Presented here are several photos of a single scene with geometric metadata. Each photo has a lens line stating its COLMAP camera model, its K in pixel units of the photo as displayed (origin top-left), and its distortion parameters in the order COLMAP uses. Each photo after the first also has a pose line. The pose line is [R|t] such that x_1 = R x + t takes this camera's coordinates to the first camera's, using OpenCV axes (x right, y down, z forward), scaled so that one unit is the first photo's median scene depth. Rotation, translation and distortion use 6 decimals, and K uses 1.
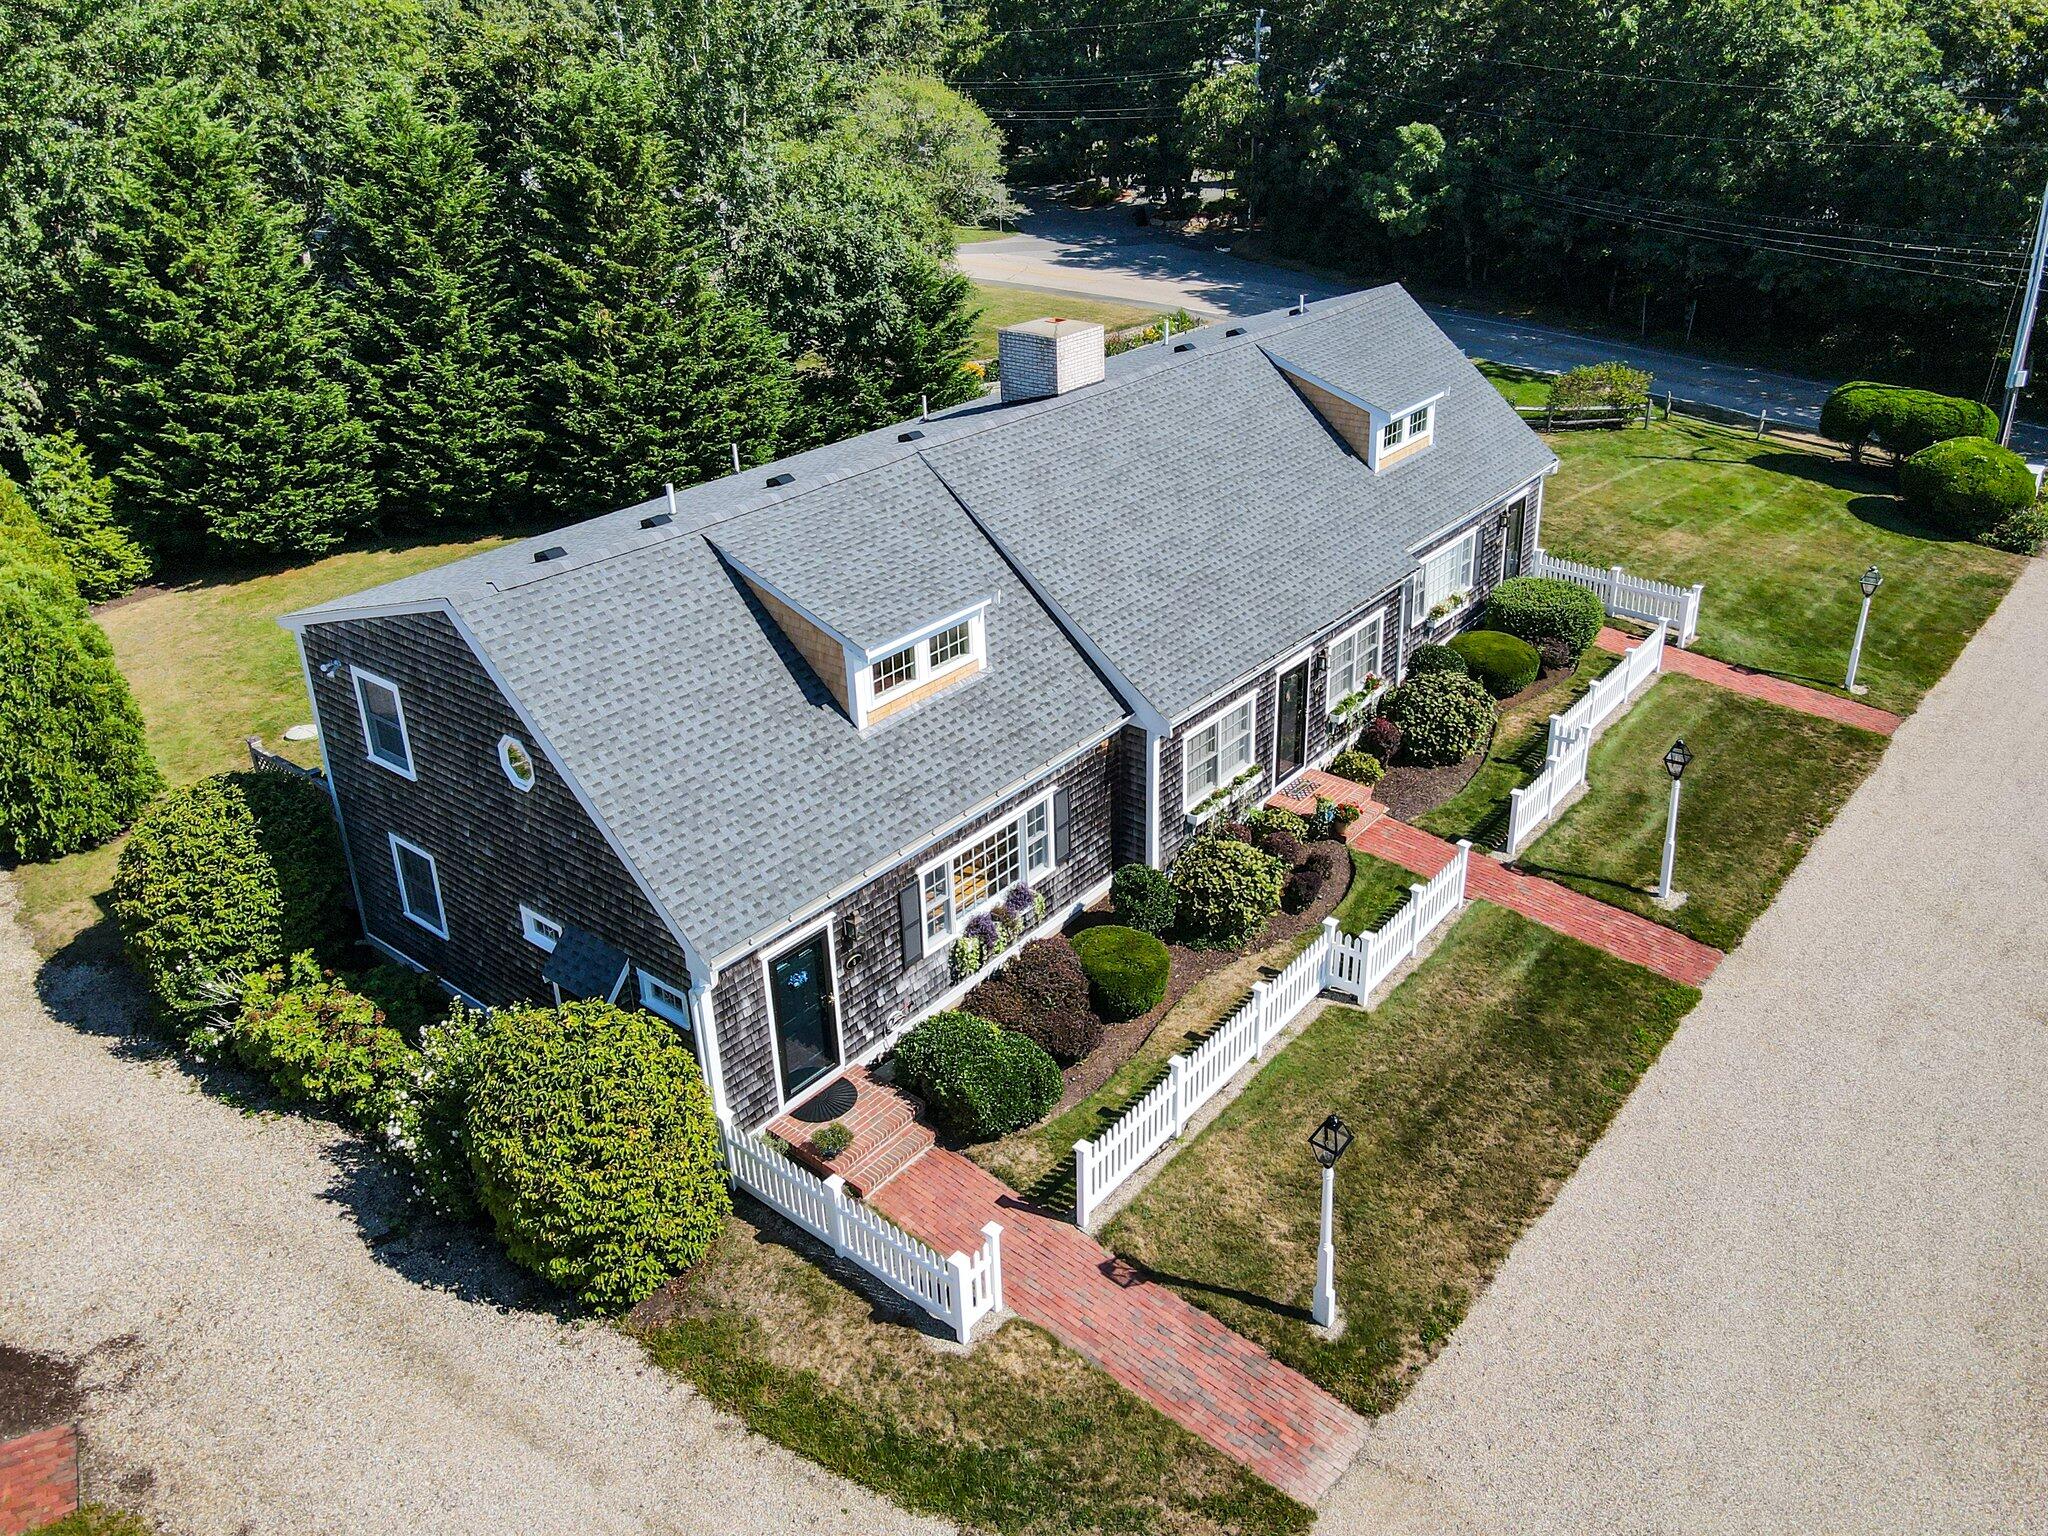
lens RADIAL K [[1555.7, 0, 1046.2], [0, 1555.7, 648.1], [0, 0, 1]] dist [-0.015619, 0.079182]
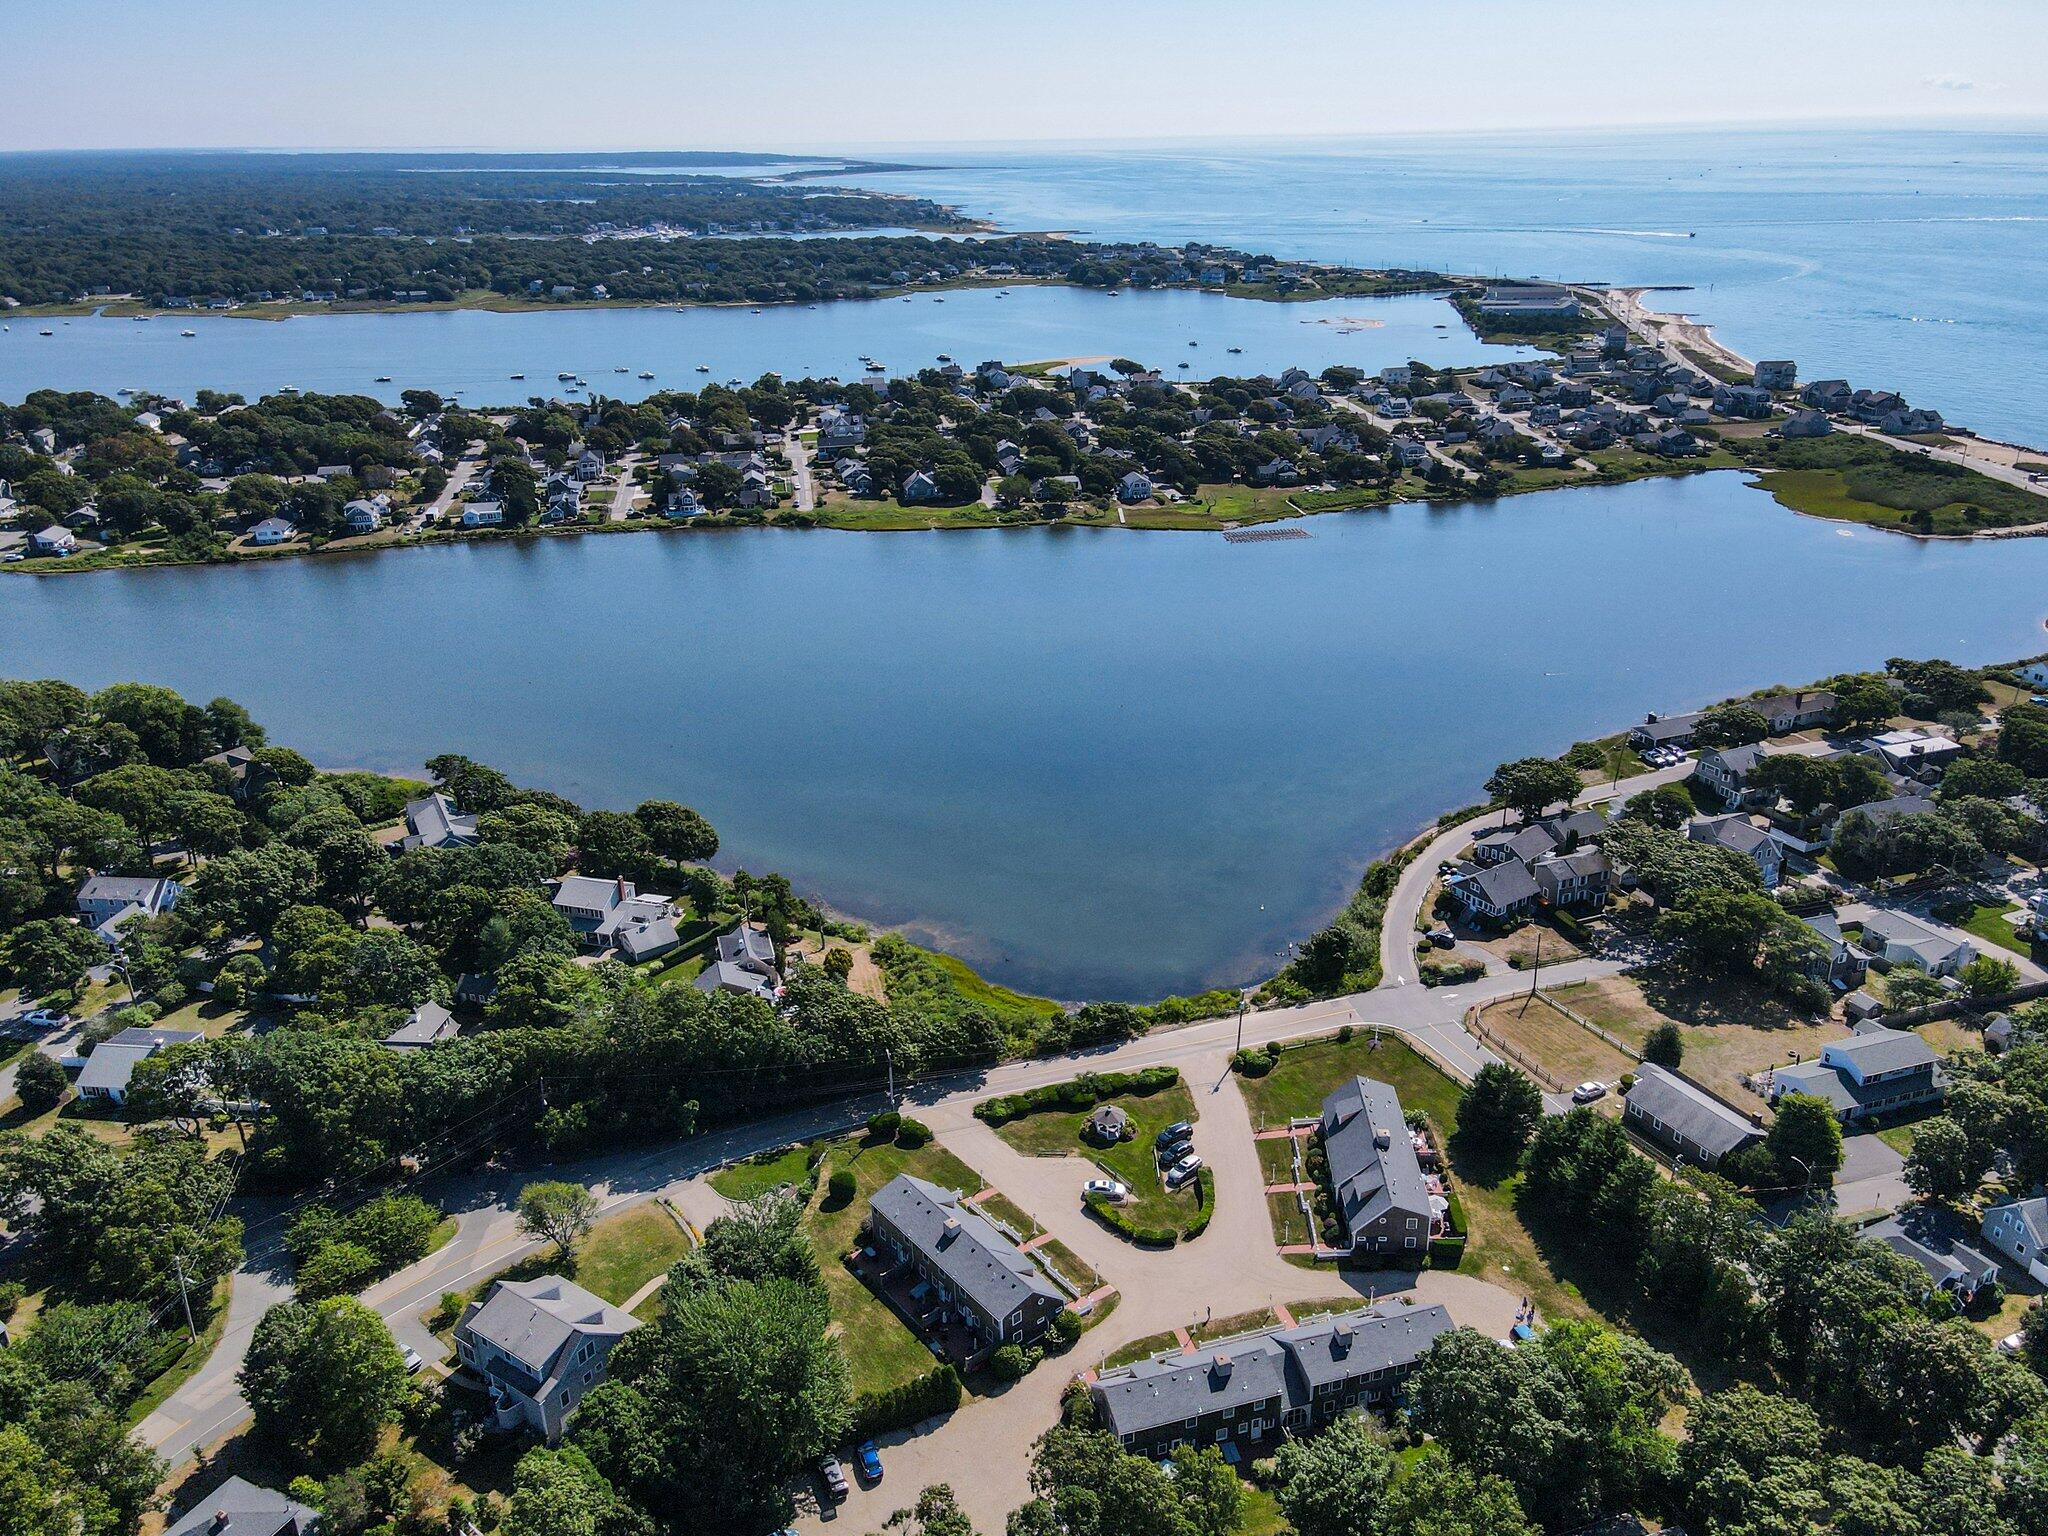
lens RADIAL K [[1519.3, 0, 1024.6], [0, 1519.3, 775.7], [0, 0, 1]] dist [-0.029014, 0.168776]
pose [[0.238305, -0.359852, 0.902063, -5.857446], [0.400949, 0.882426, 0.246097, -3.901514], [-0.884562, 0.303035, 0.354569, -2.346865]]
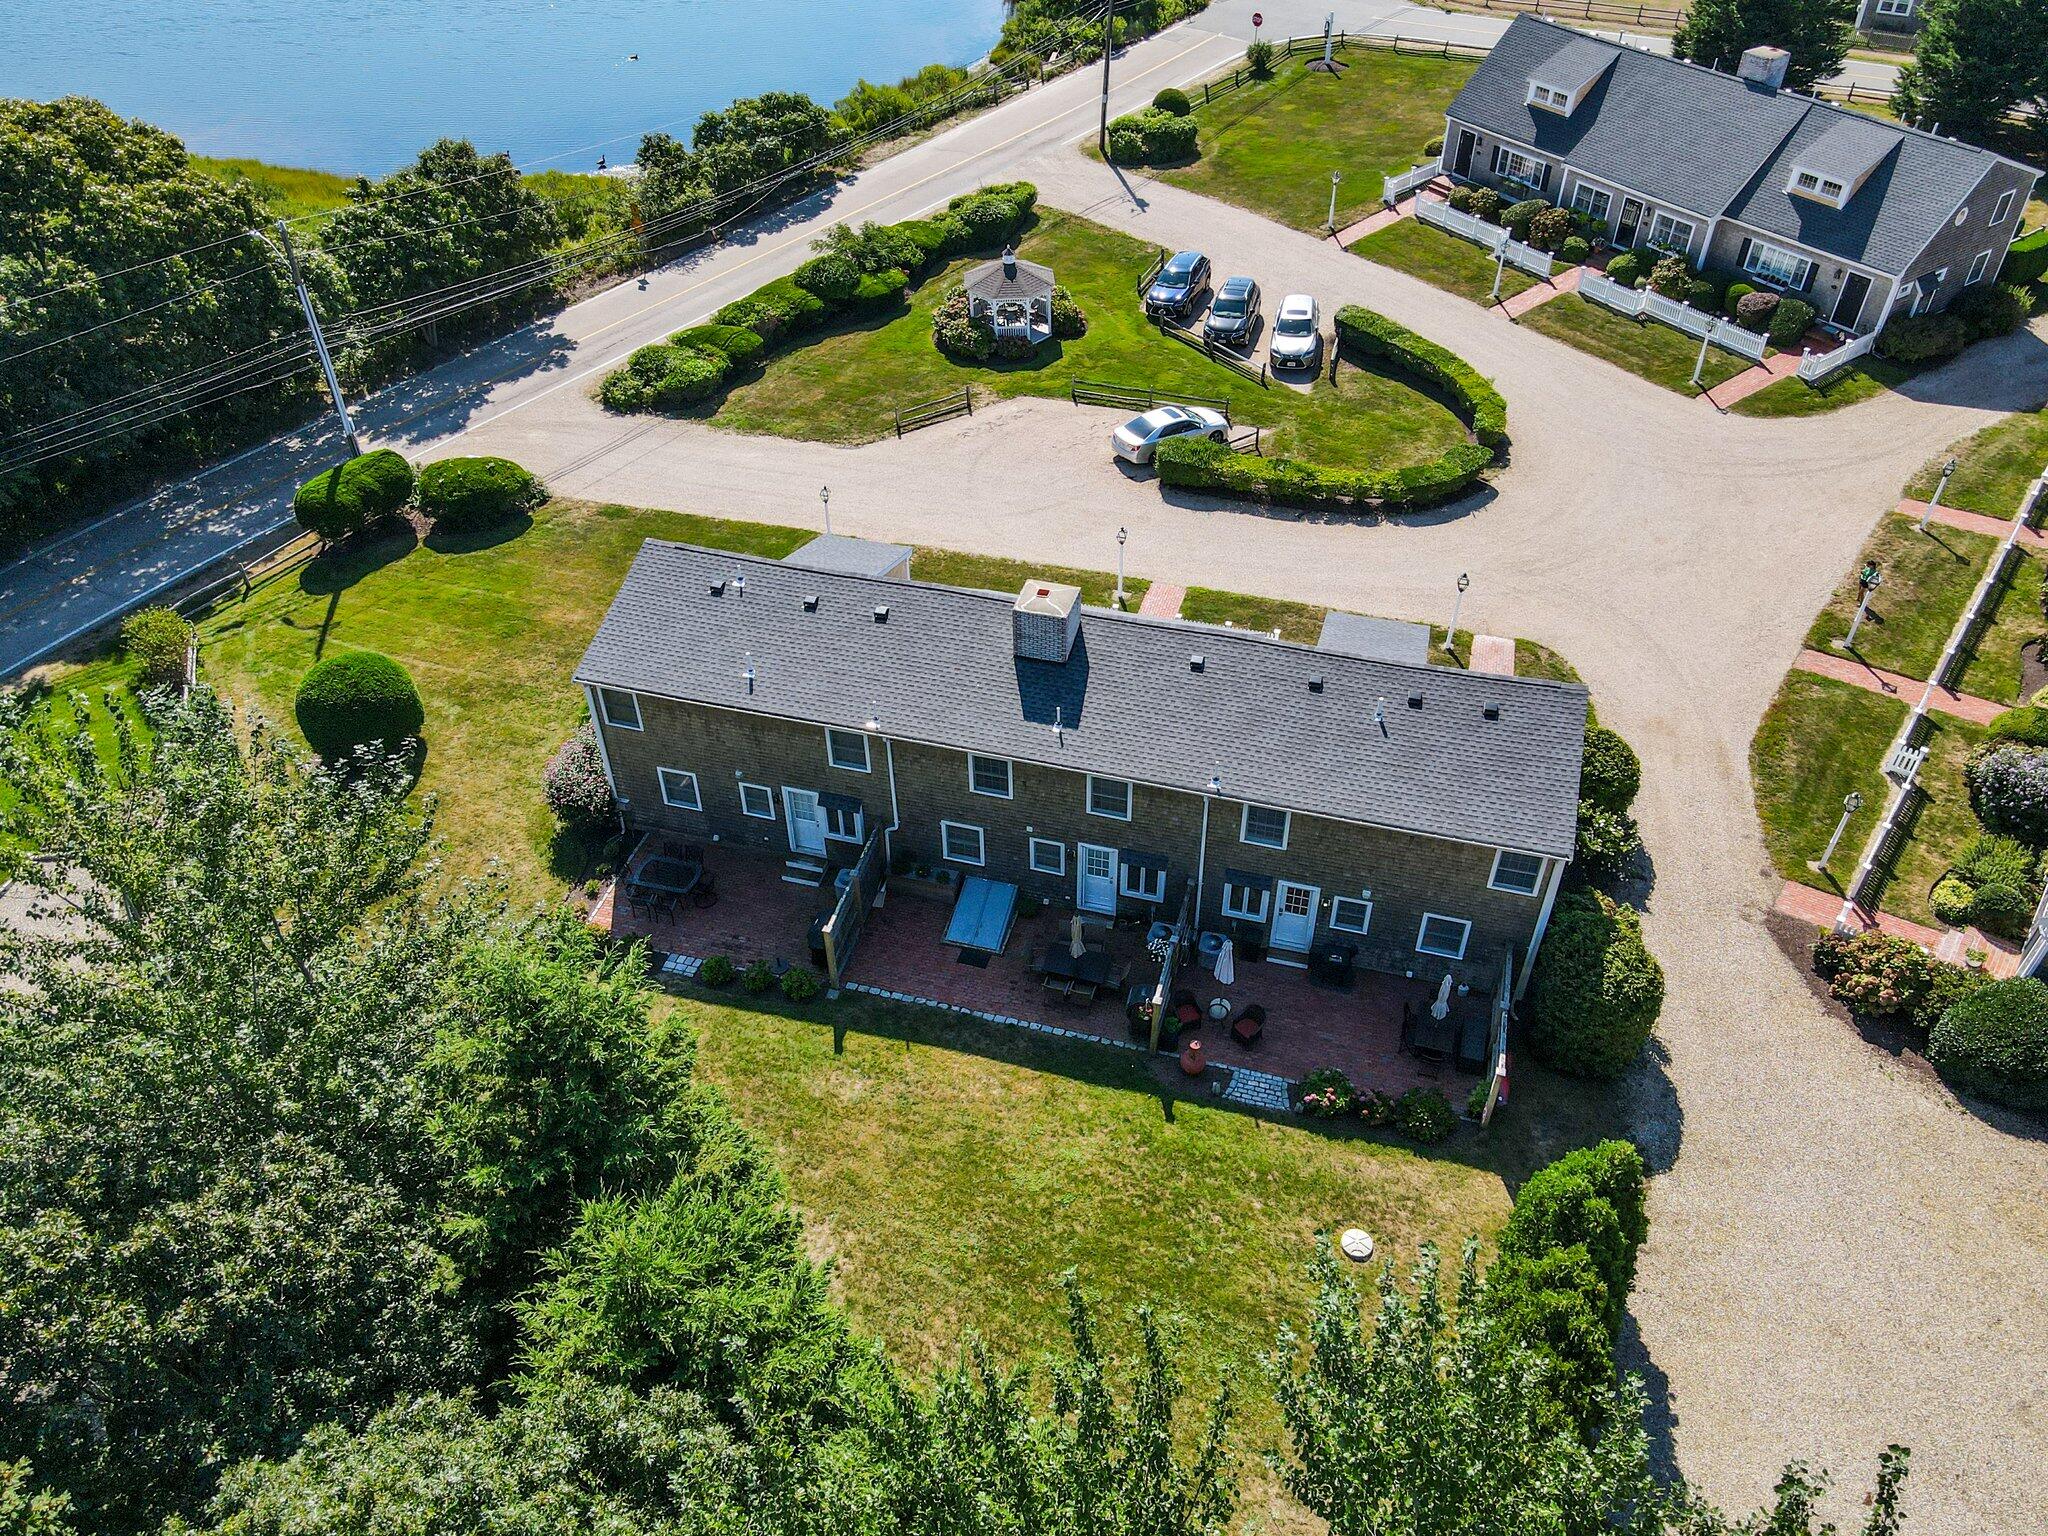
lens RADIAL K [[1478.5, 0, 1036.5], [0, 1478.5, 772.0], [0, 0, 1]] dist [-0.008573, 0.074169]
pose [[-0.384643, -0.595305, 0.705451, -1.279225], [0.378062, 0.595606, 0.708747, -1.331909], [-0.842092, 0.539319, -0.004033, 1.406869]]
